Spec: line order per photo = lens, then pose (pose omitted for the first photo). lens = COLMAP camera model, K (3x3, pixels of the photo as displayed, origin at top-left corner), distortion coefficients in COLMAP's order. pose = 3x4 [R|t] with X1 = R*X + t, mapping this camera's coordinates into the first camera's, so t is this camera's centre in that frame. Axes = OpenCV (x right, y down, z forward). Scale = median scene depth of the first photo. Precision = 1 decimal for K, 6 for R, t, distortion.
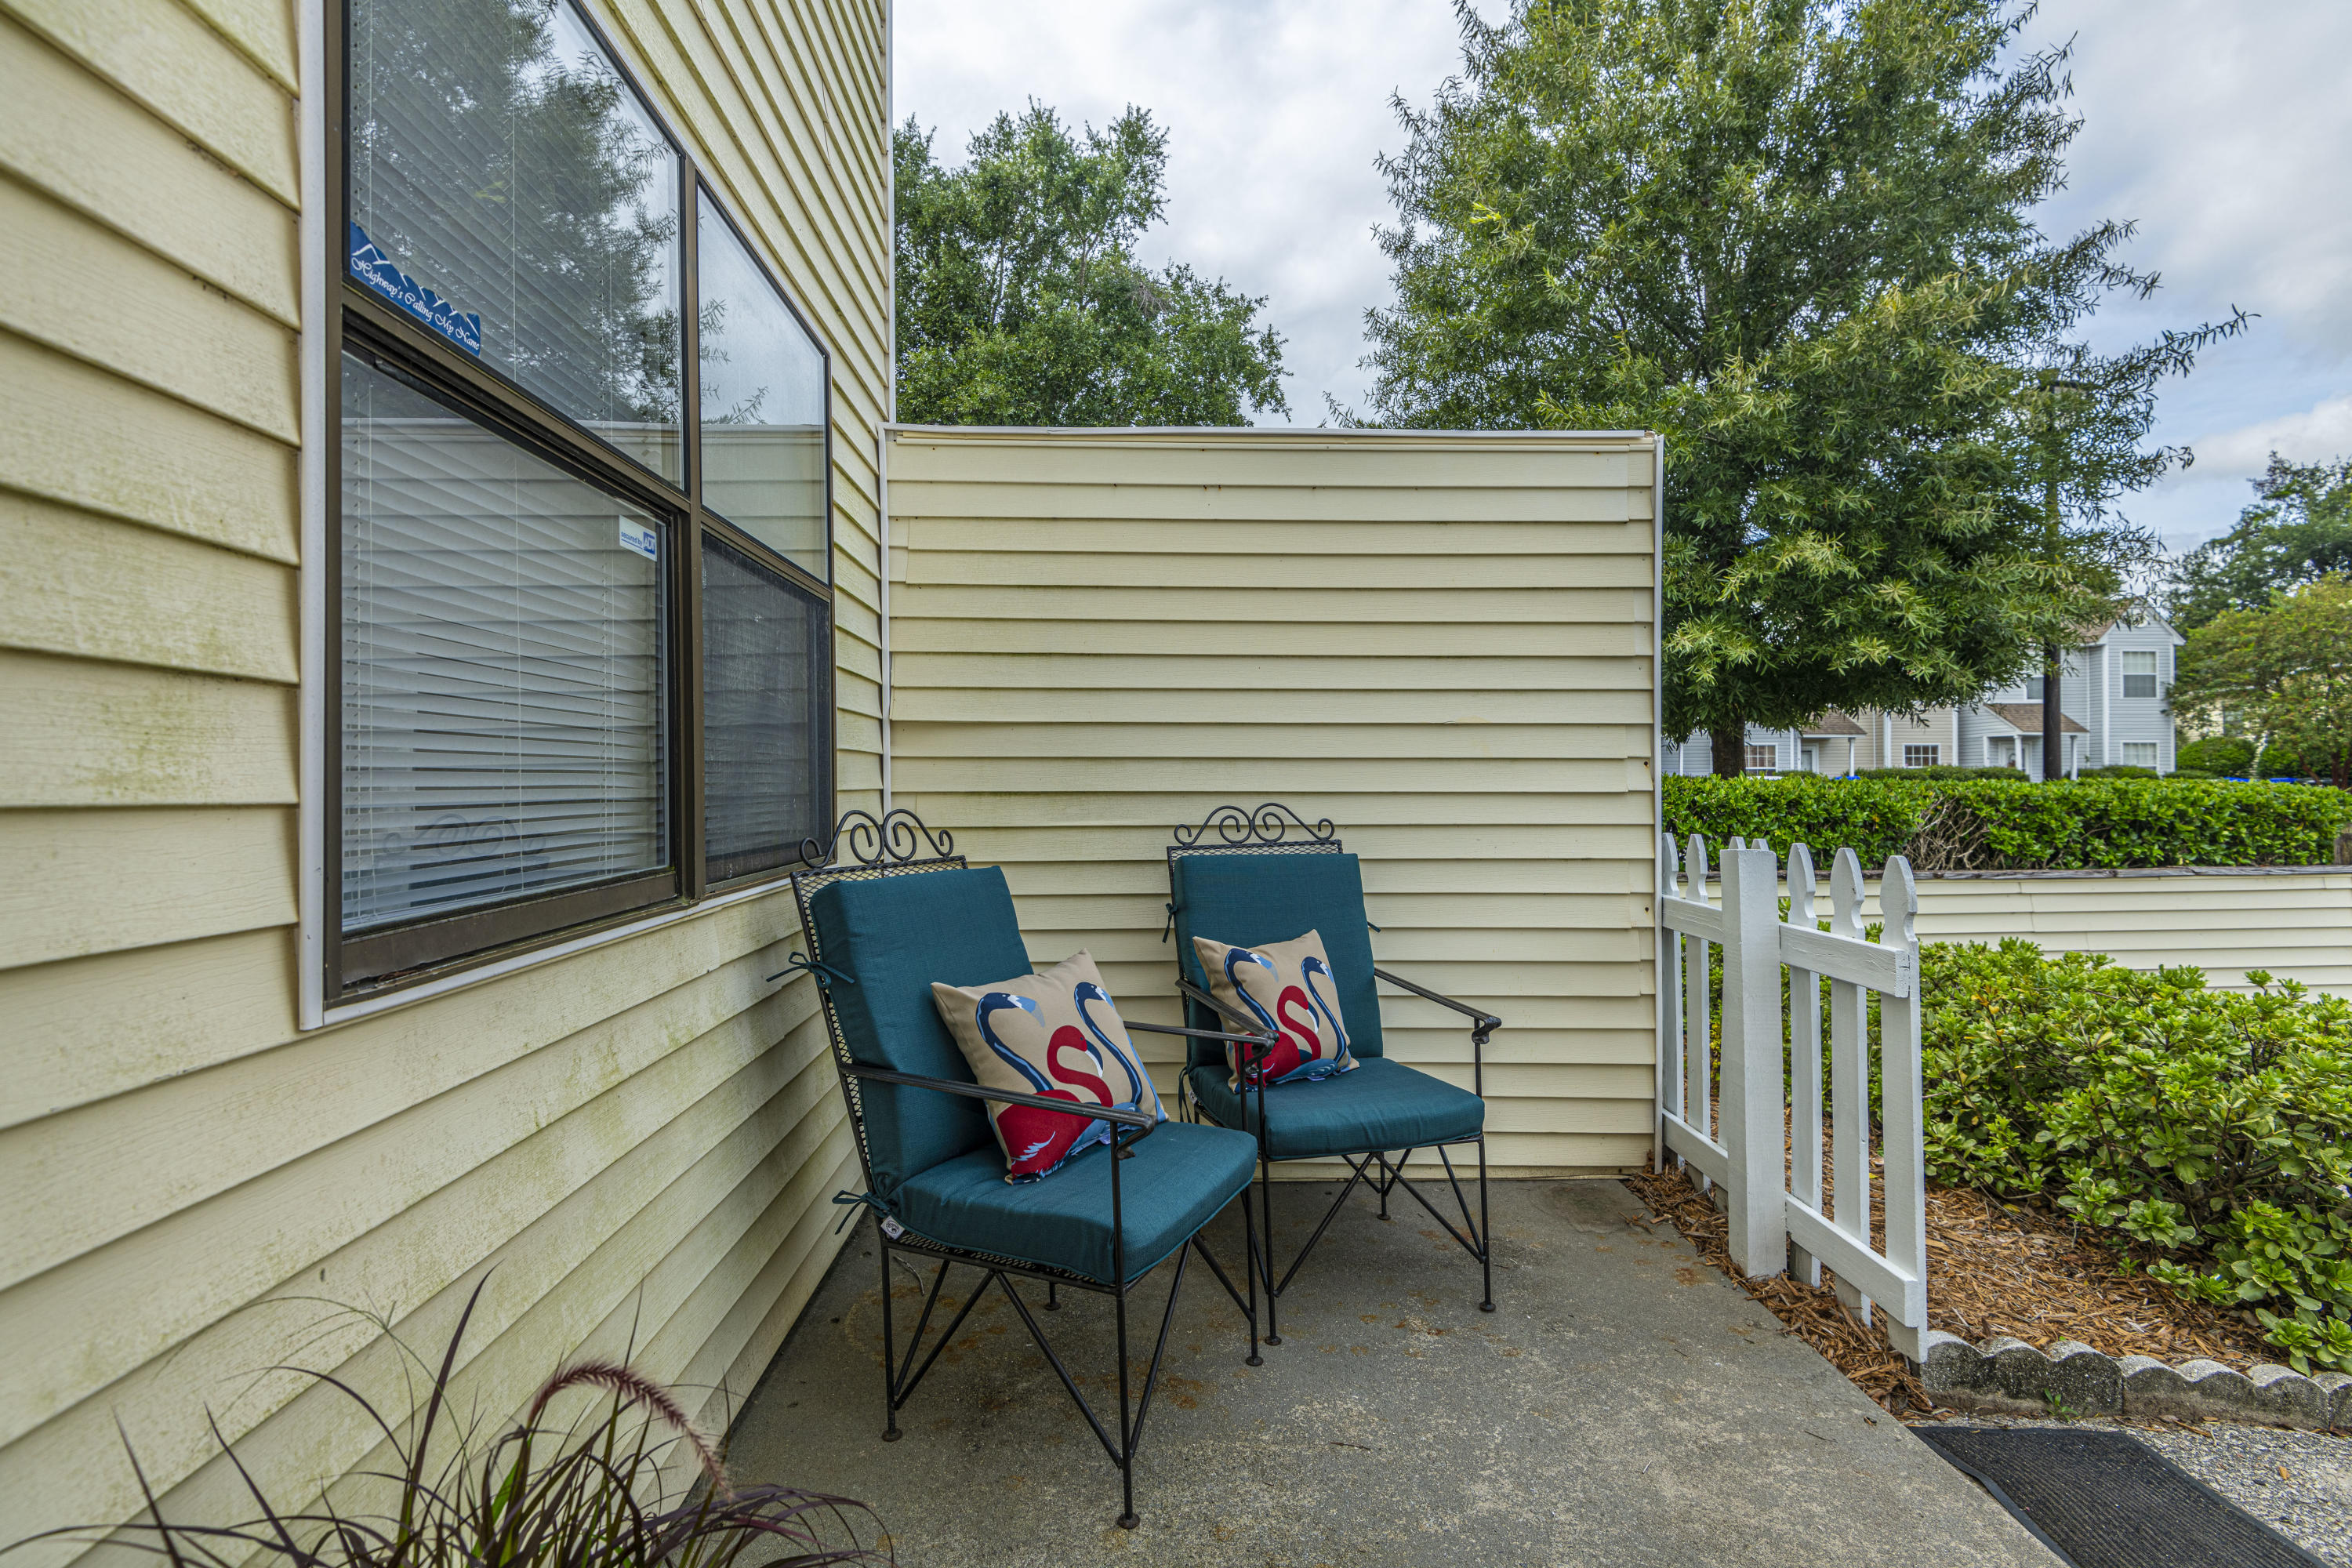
lens RADIAL K [[1083.5, 0, 1186.4], [0, 1083.5, 789.6], [0, 0, 1]] dist [-0.001067, -0.000598]
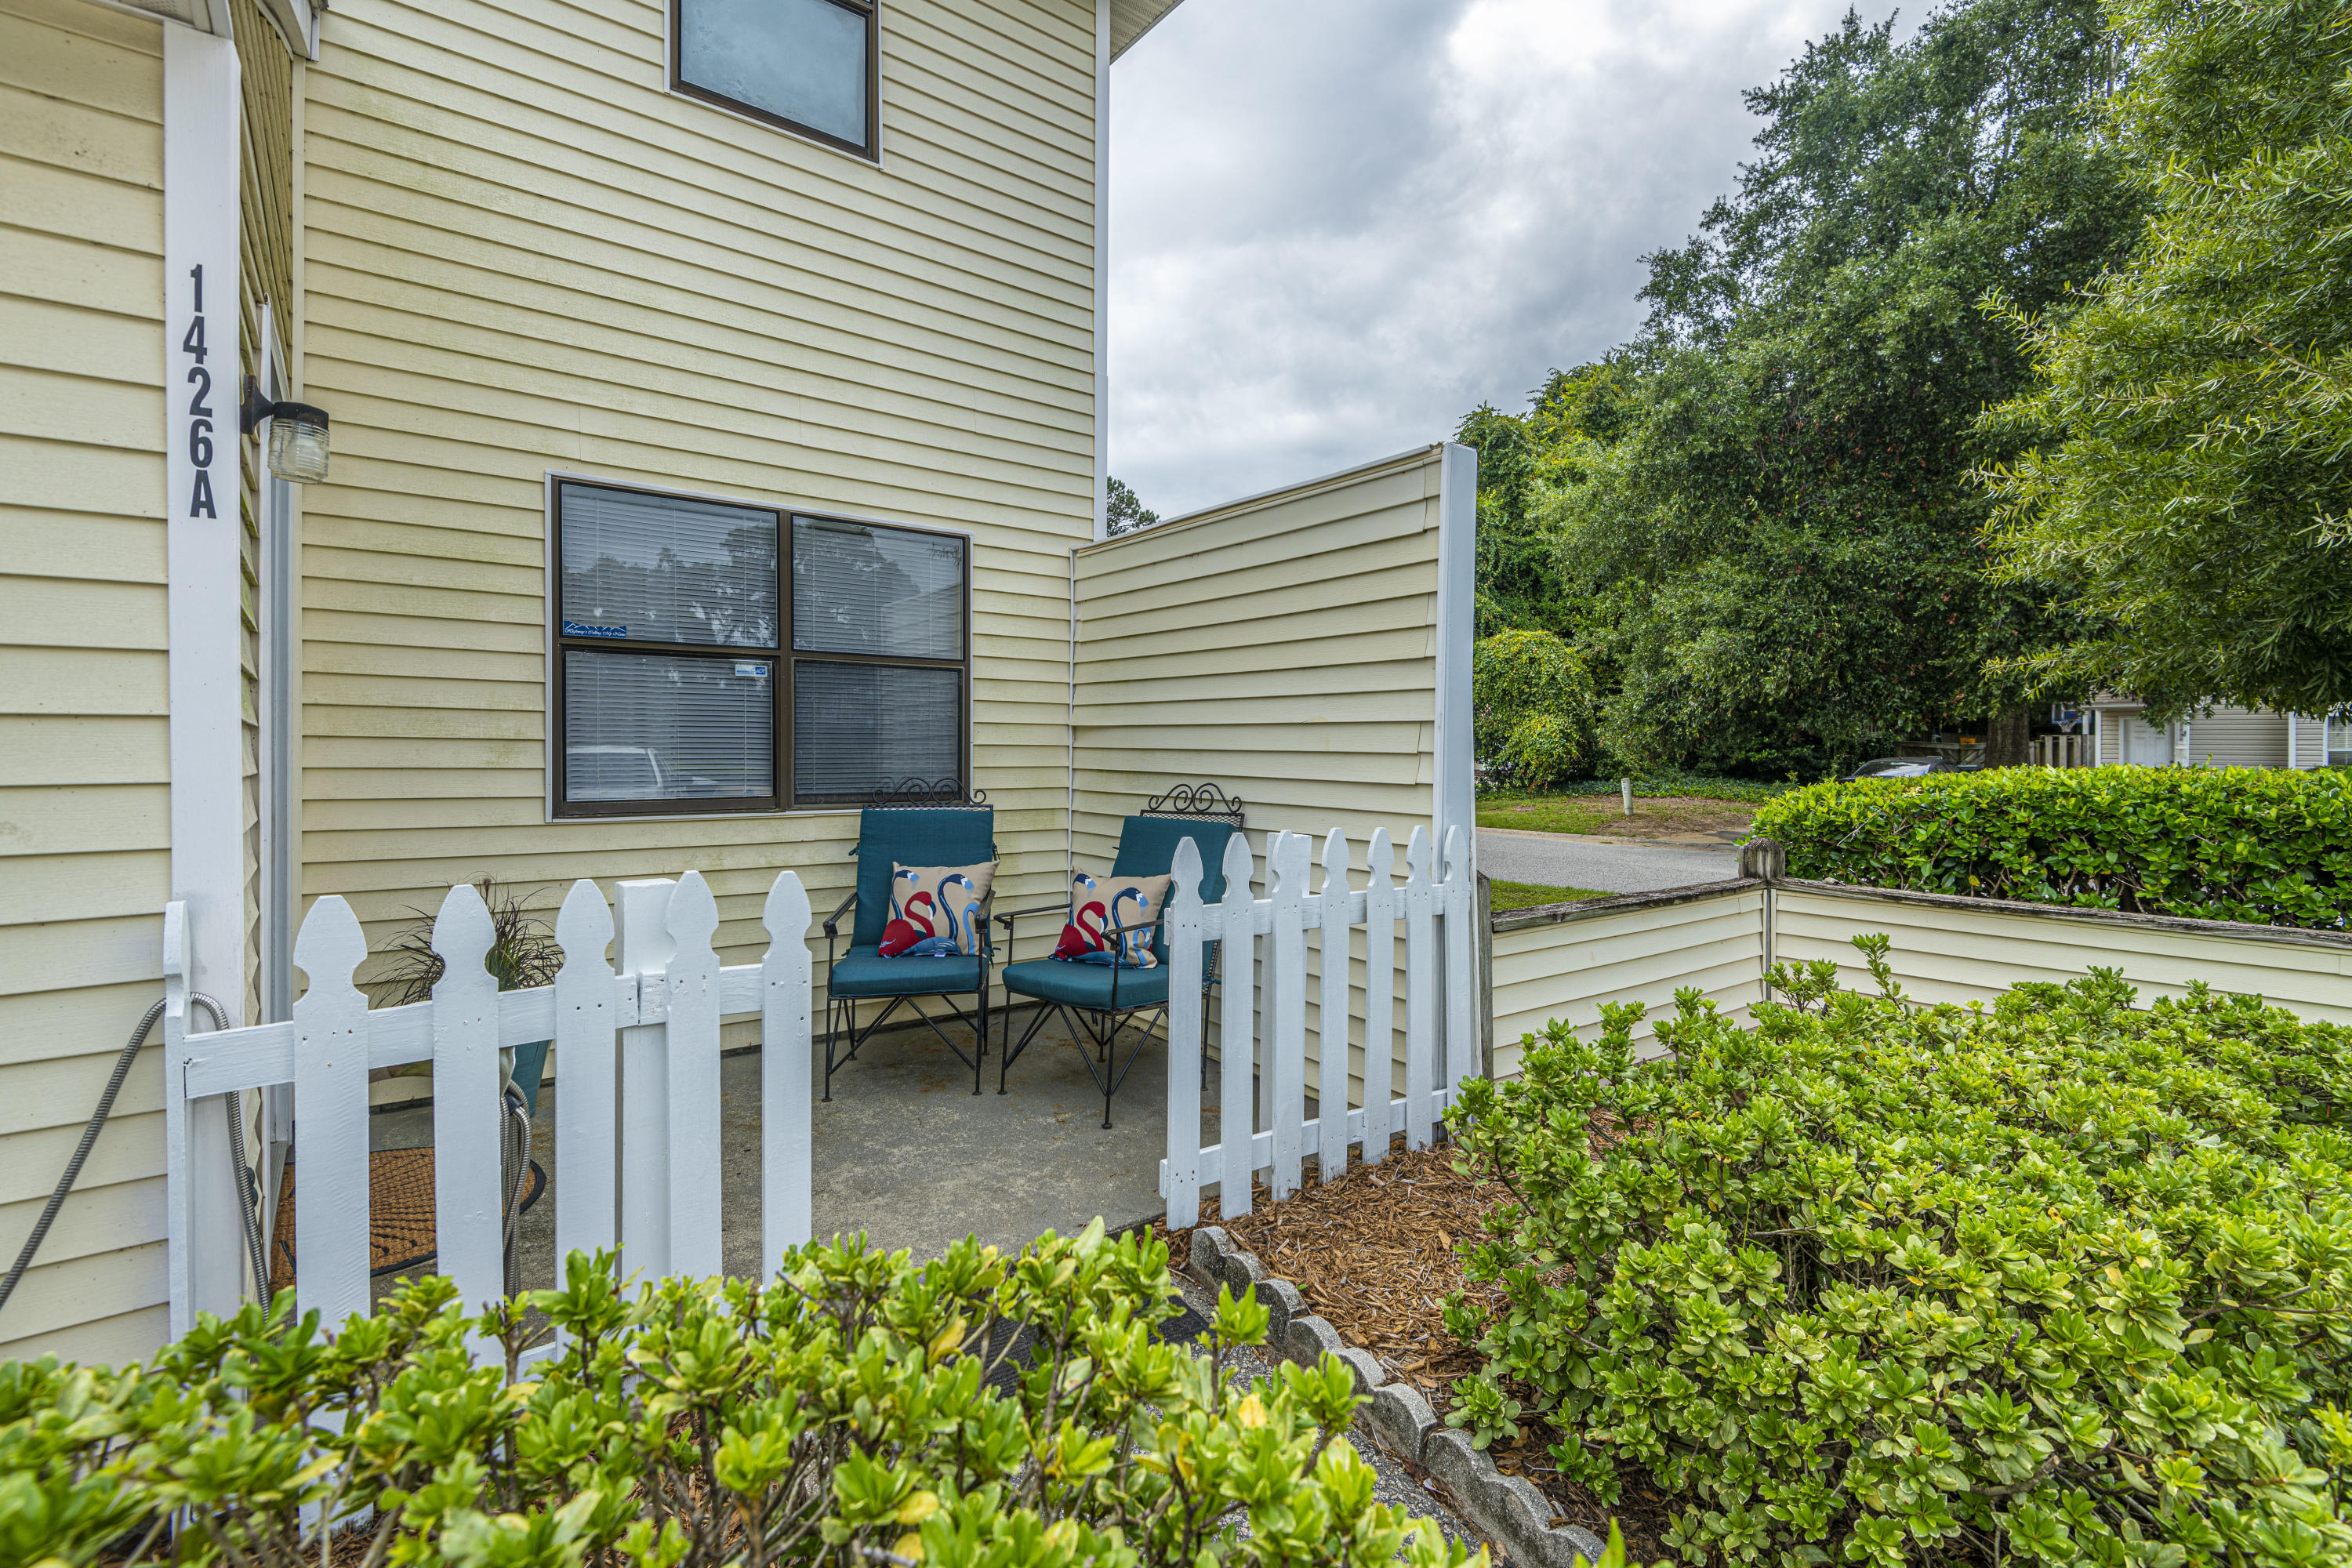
lens RADIAL K [[1066.5, 0, 1182.6], [0, 1066.5, 794.5], [0, 0, 1]] dist [0.021856, 0.000145]
pose [[0.561524, 0.044540, -0.826261, 1.688297], [-0.016637, 0.998956, 0.042543, -0.043566], [0.827293, -0.010142, 0.561679, 0.295258]]
